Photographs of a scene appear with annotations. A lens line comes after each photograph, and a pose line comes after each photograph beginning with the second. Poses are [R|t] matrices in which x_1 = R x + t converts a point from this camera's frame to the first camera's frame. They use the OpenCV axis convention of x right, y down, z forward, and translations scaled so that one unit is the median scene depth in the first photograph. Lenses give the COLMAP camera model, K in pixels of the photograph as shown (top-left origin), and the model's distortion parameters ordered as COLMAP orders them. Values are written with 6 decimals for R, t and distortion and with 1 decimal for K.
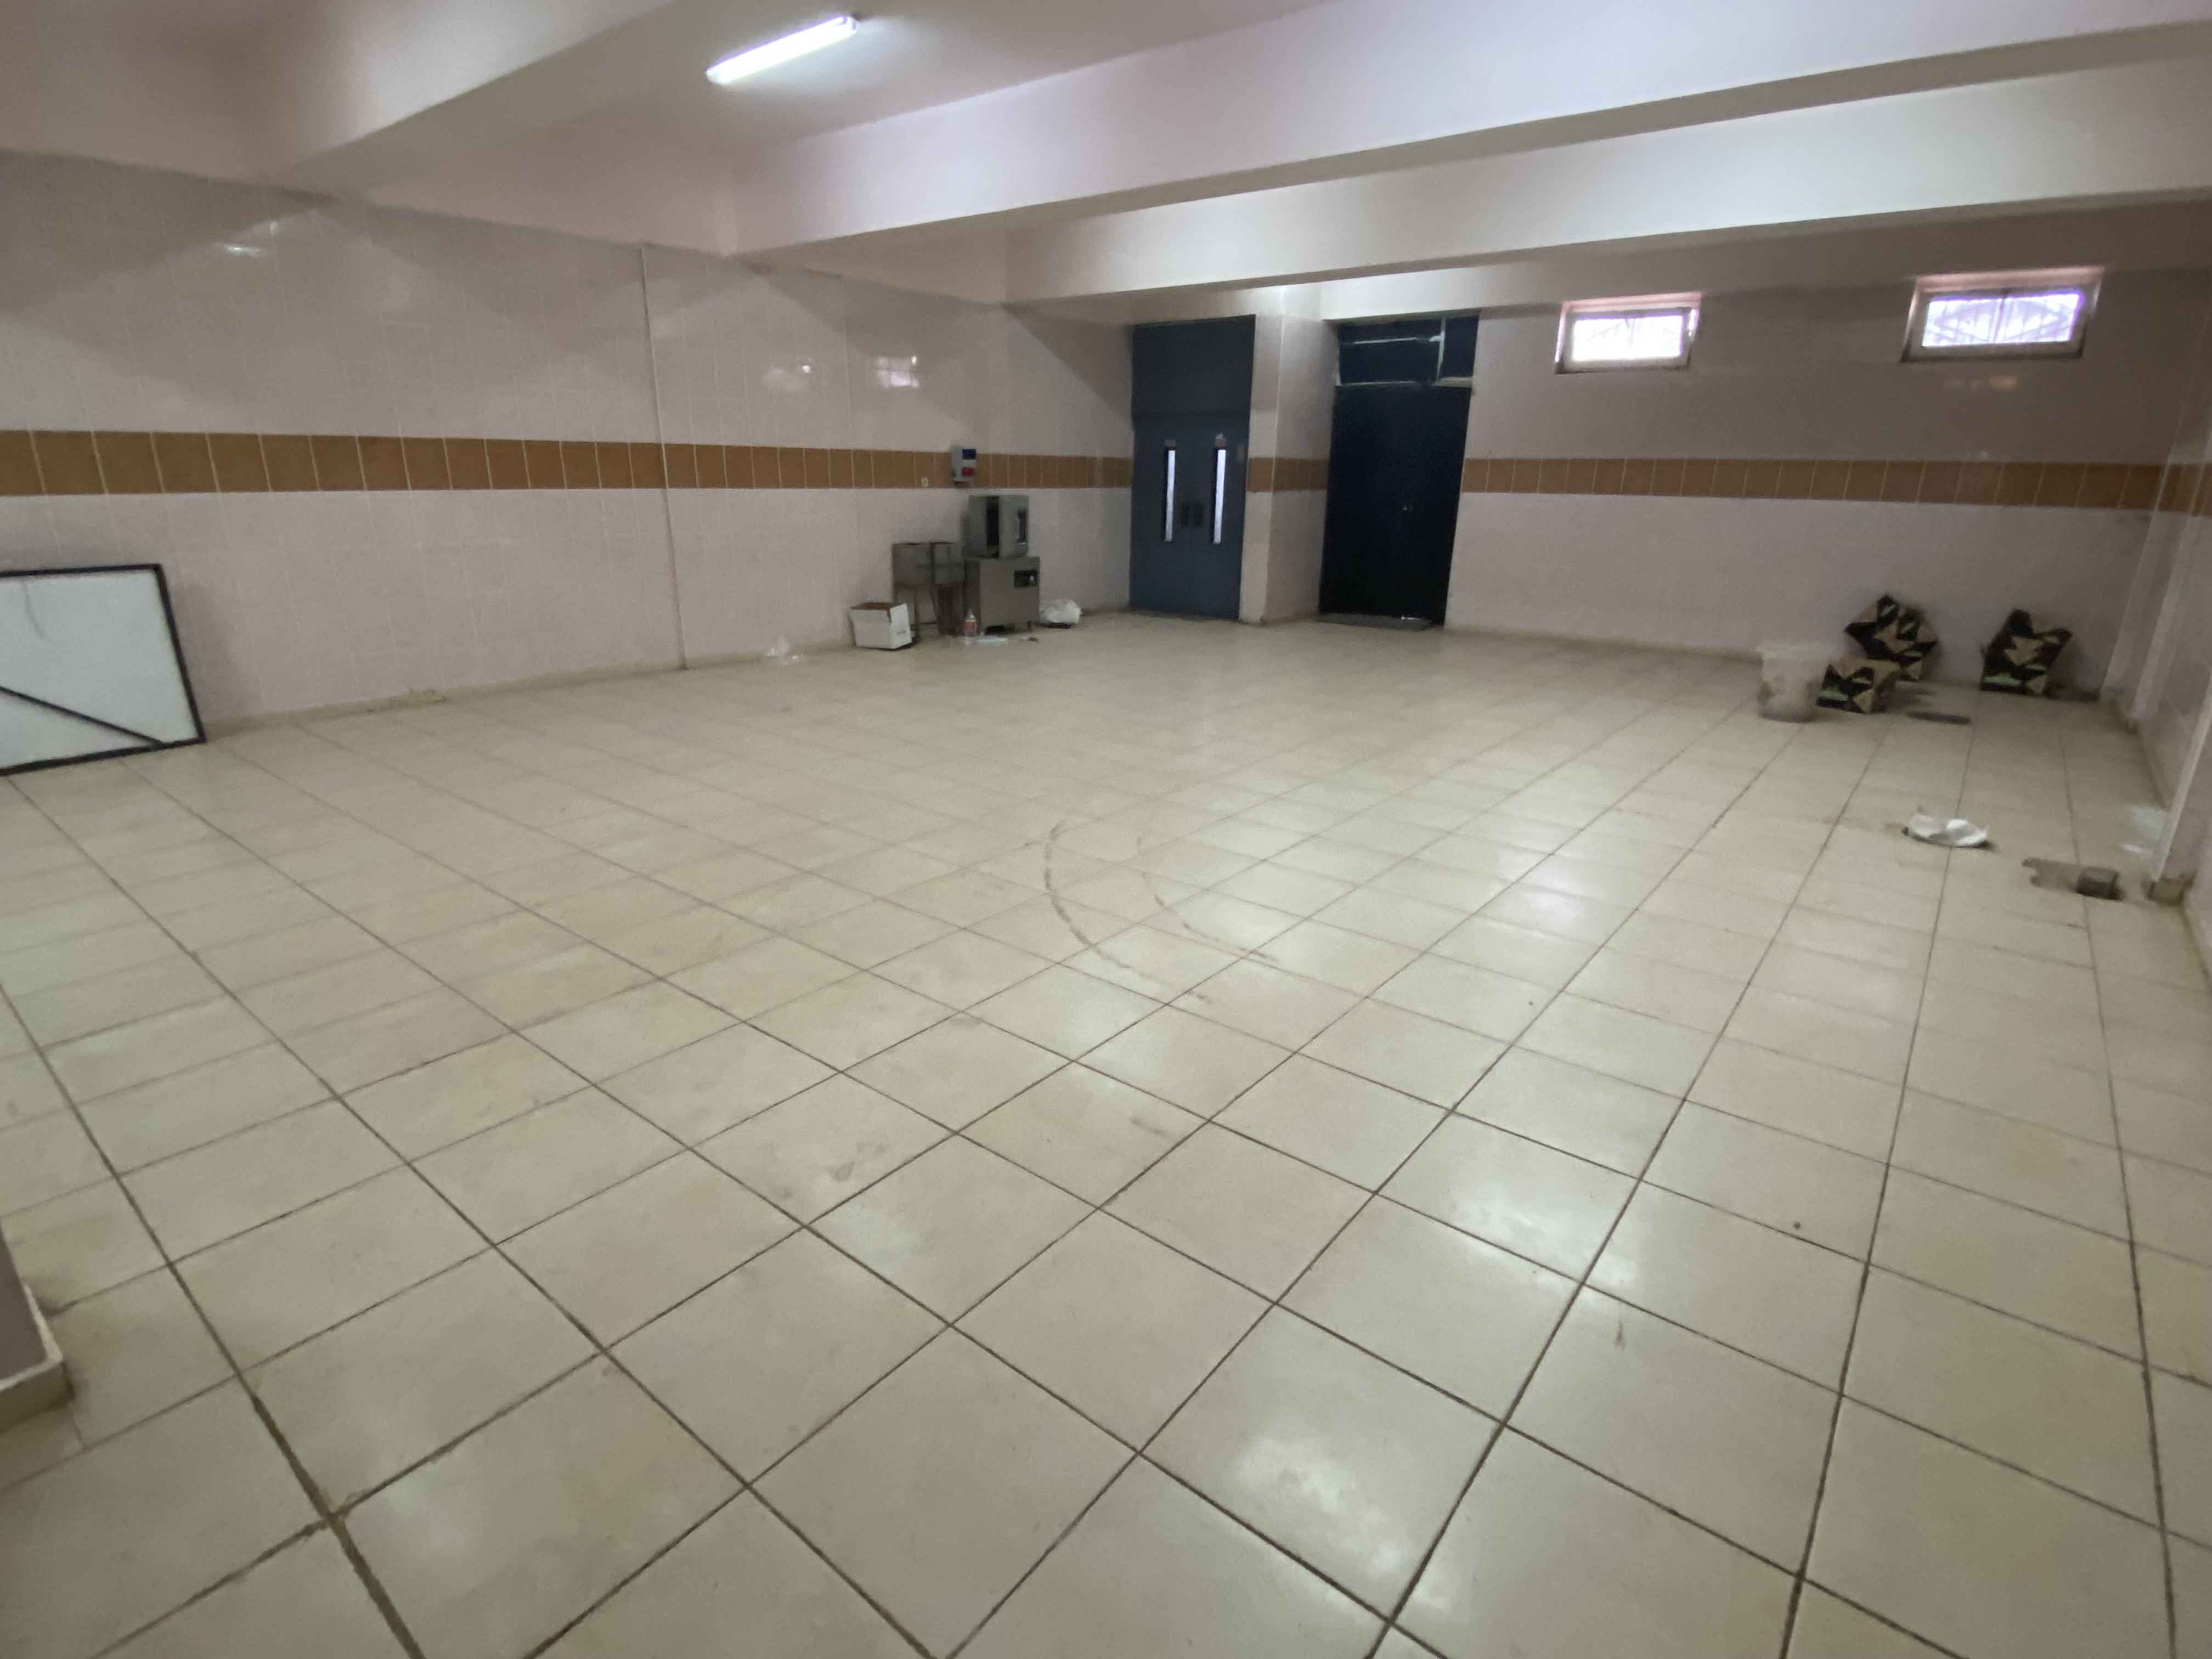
lens RADIAL K [[1086.3, 0, 1108.1], [0, 1086.3, 833.8], [0, 0, 1]] dist [0.052731, -0.046636]
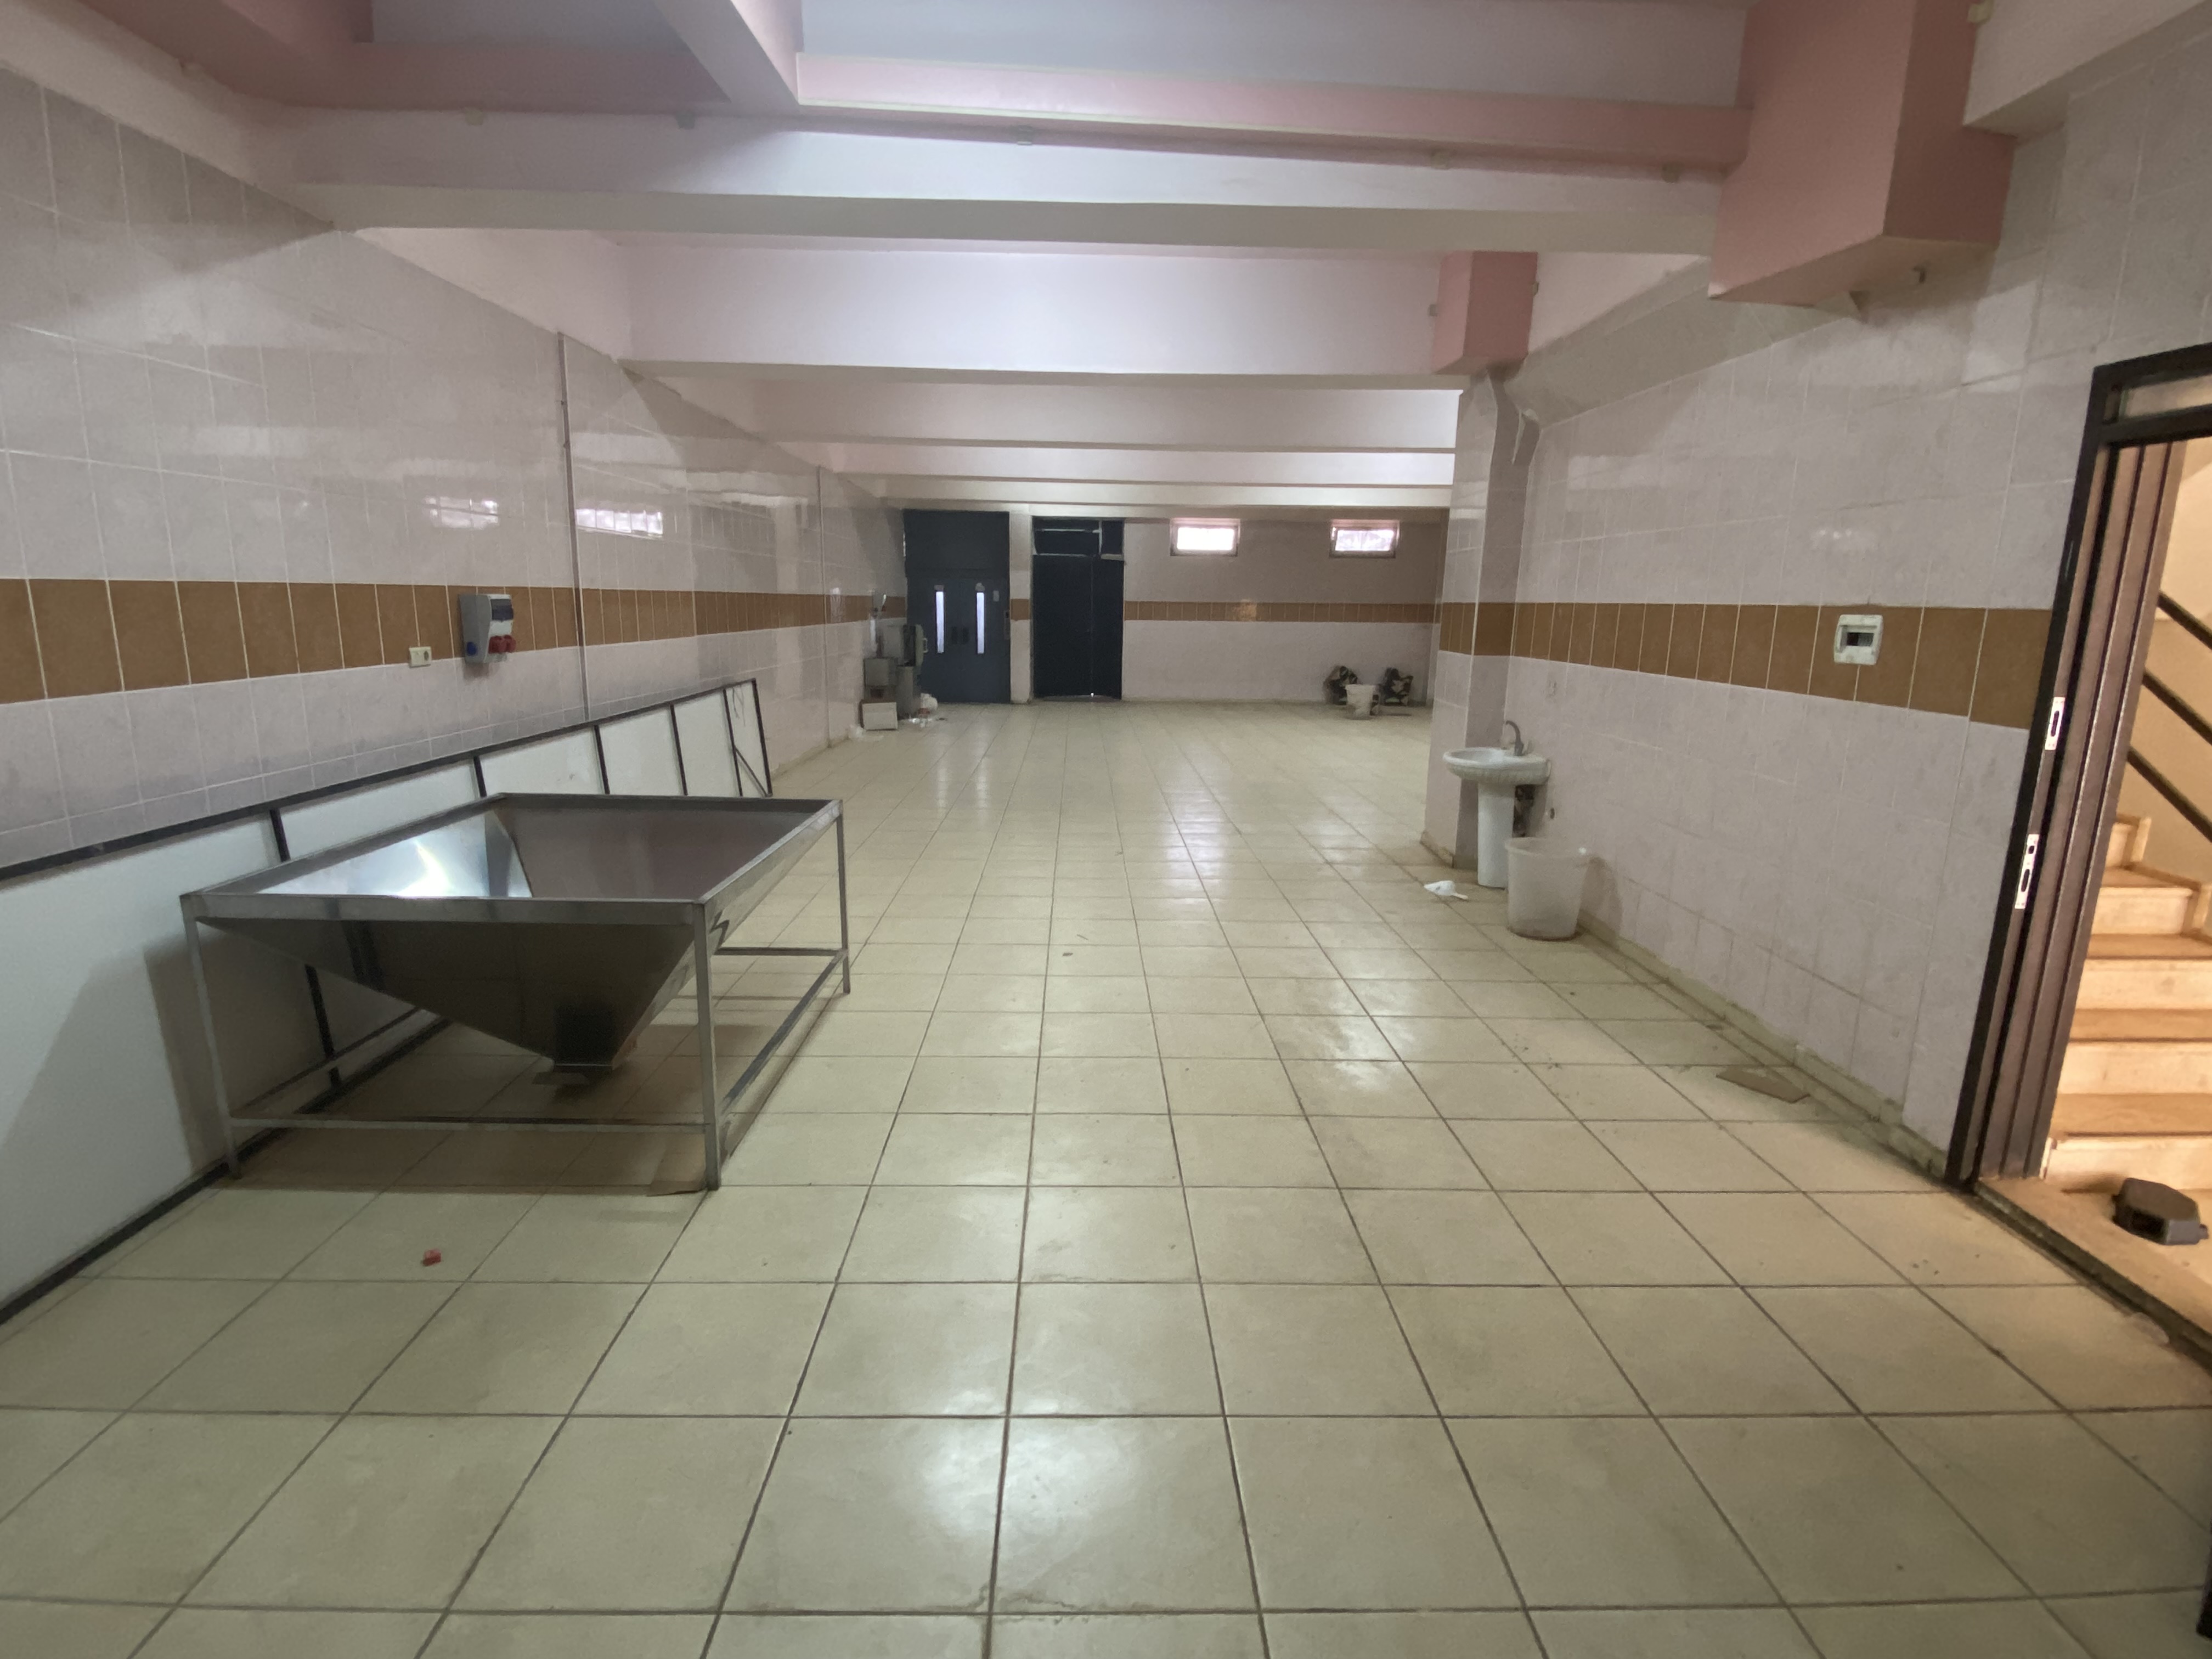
lens RADIAL K [[1091.5, 0, 1099.6], [0, 1091.5, 827.6], [0, 0, 1]] dist [0.034201, -0.030032]
pose [[0.762387, -0.133116, 0.633282, -0.849653], [0.202100, 0.978643, -0.037590, 0.059500], [-0.614753, 0.156644, 0.773008, -0.234224]]
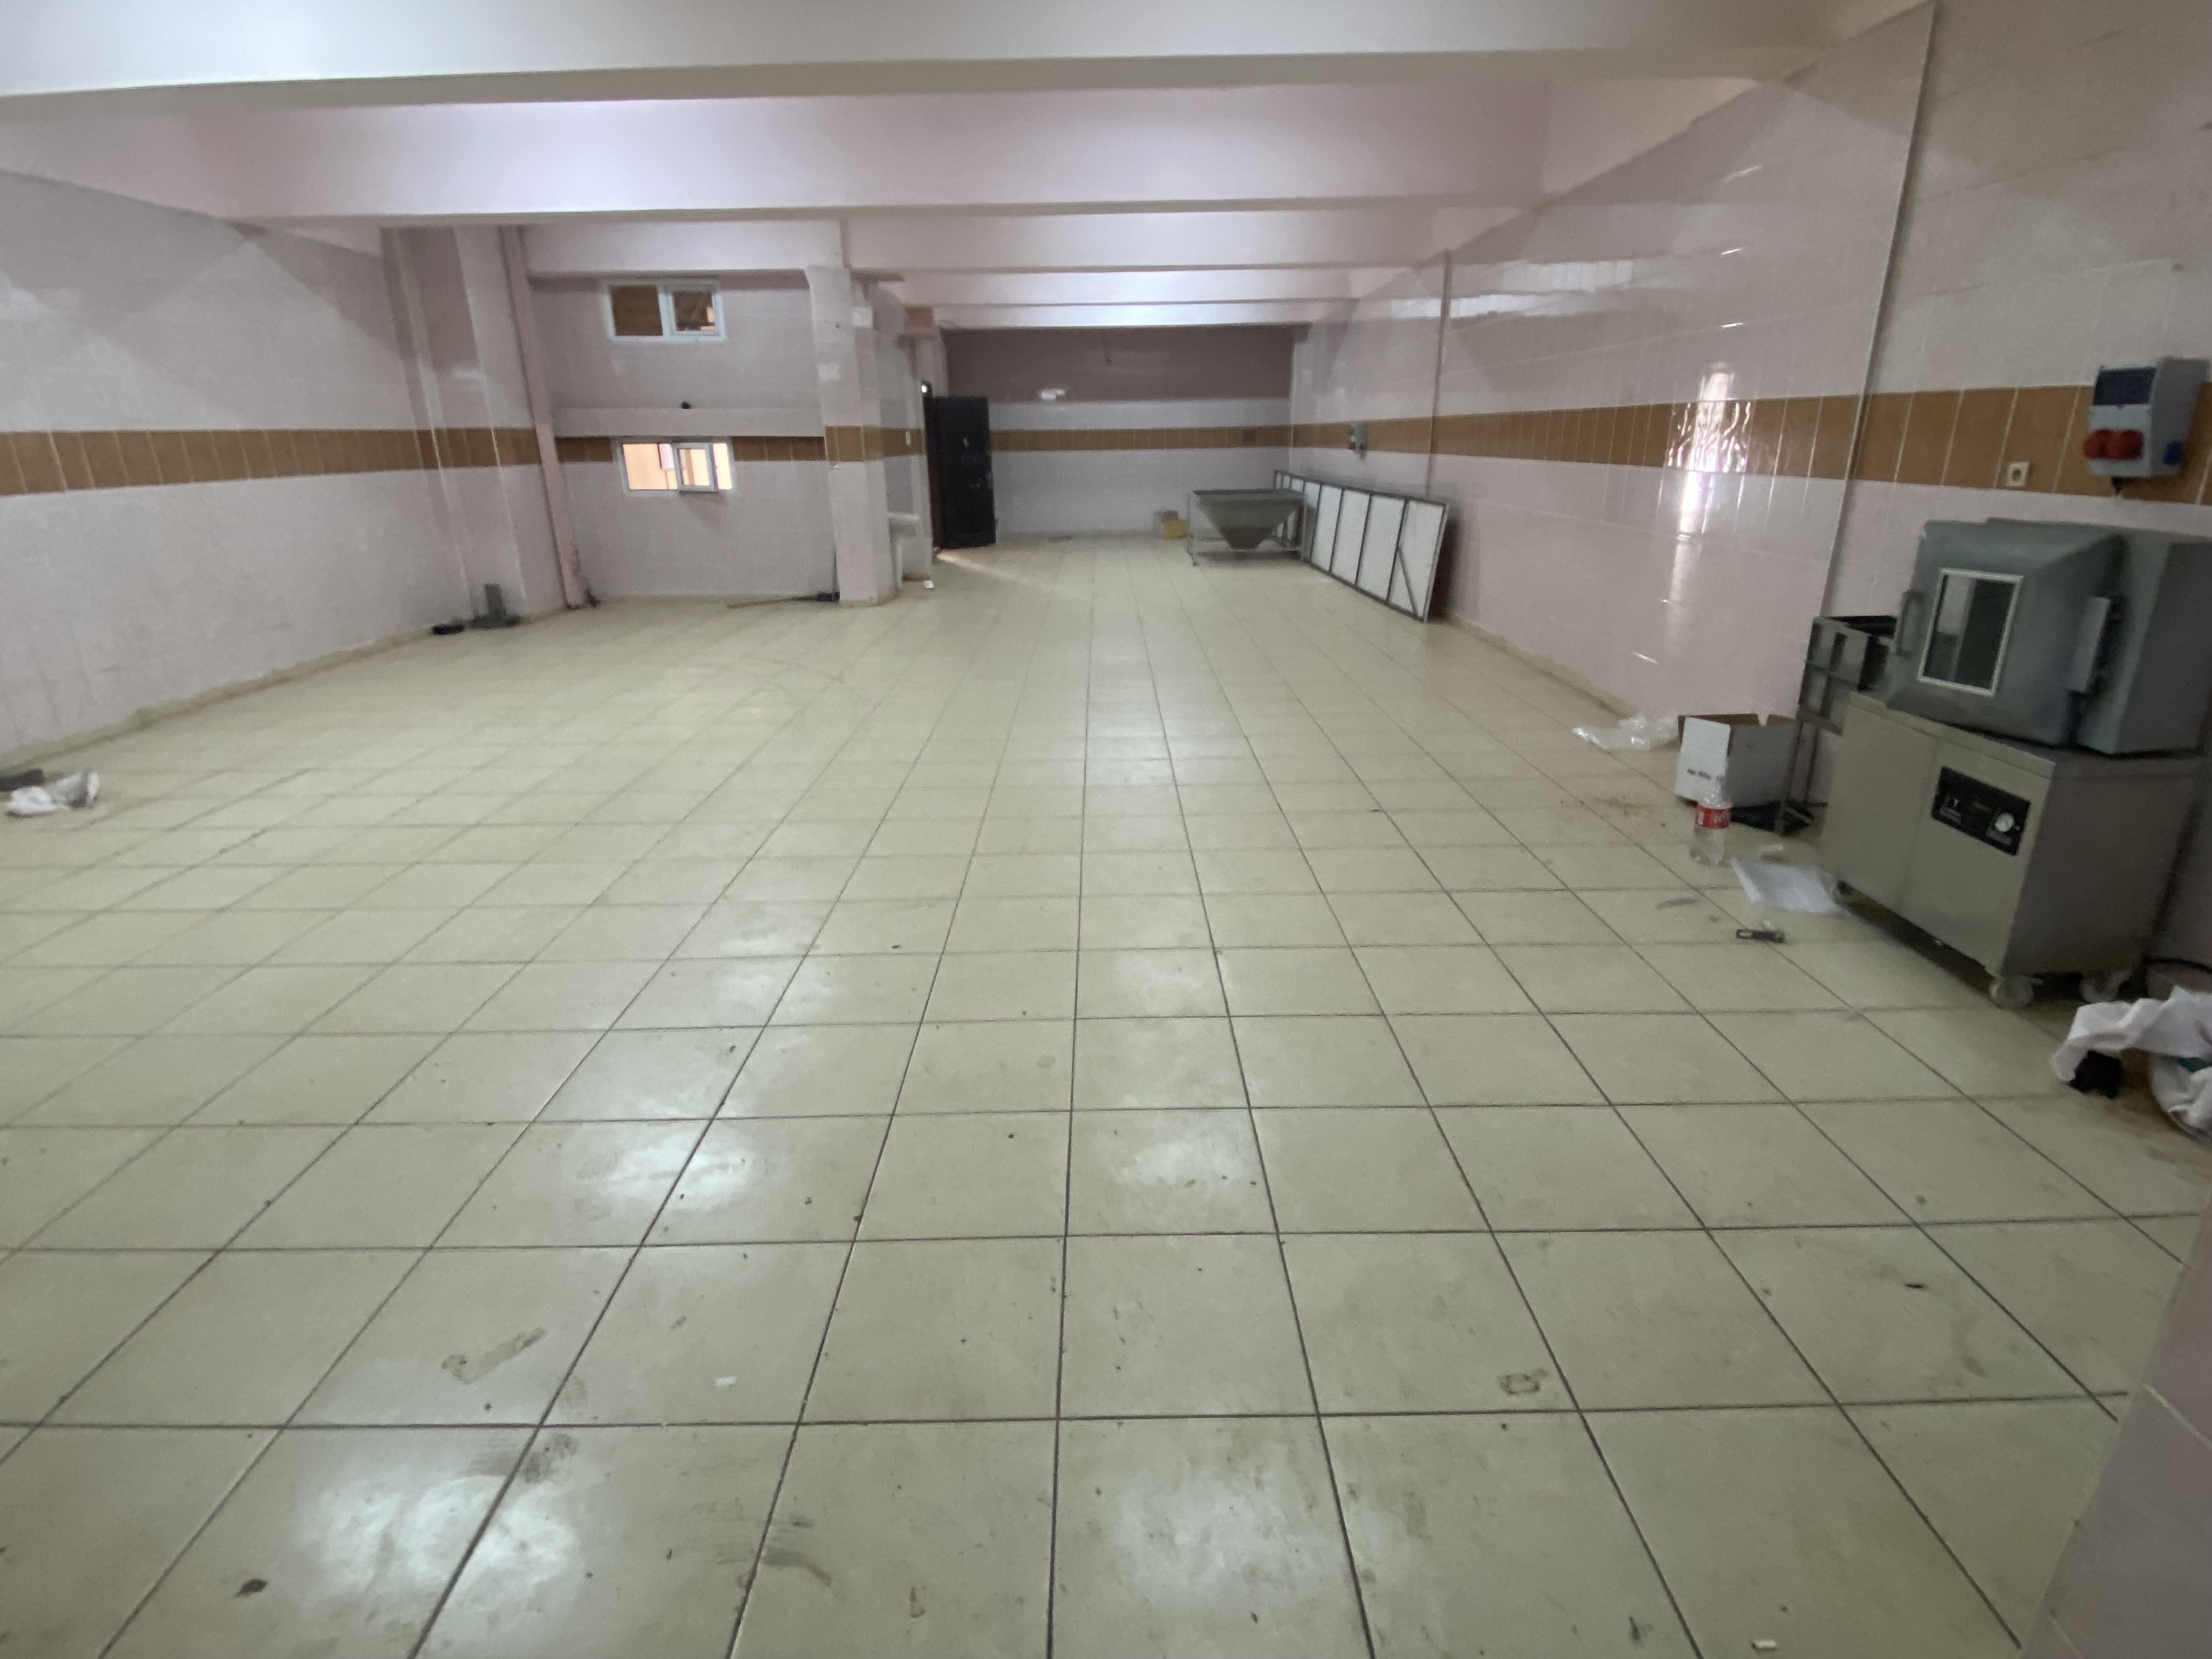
lens RADIAL K [[1086.3, 0, 1108.1], [0, 1086.3, 833.8], [0, 0, 1]] dist [0.052731, -0.046636]
pose [[-0.775675, 0.216893, -0.592693, 0.294021], [-0.194111, 0.811591, 0.551037, -0.364010], [0.600541, 0.542473, -0.587430, 1.090636]]
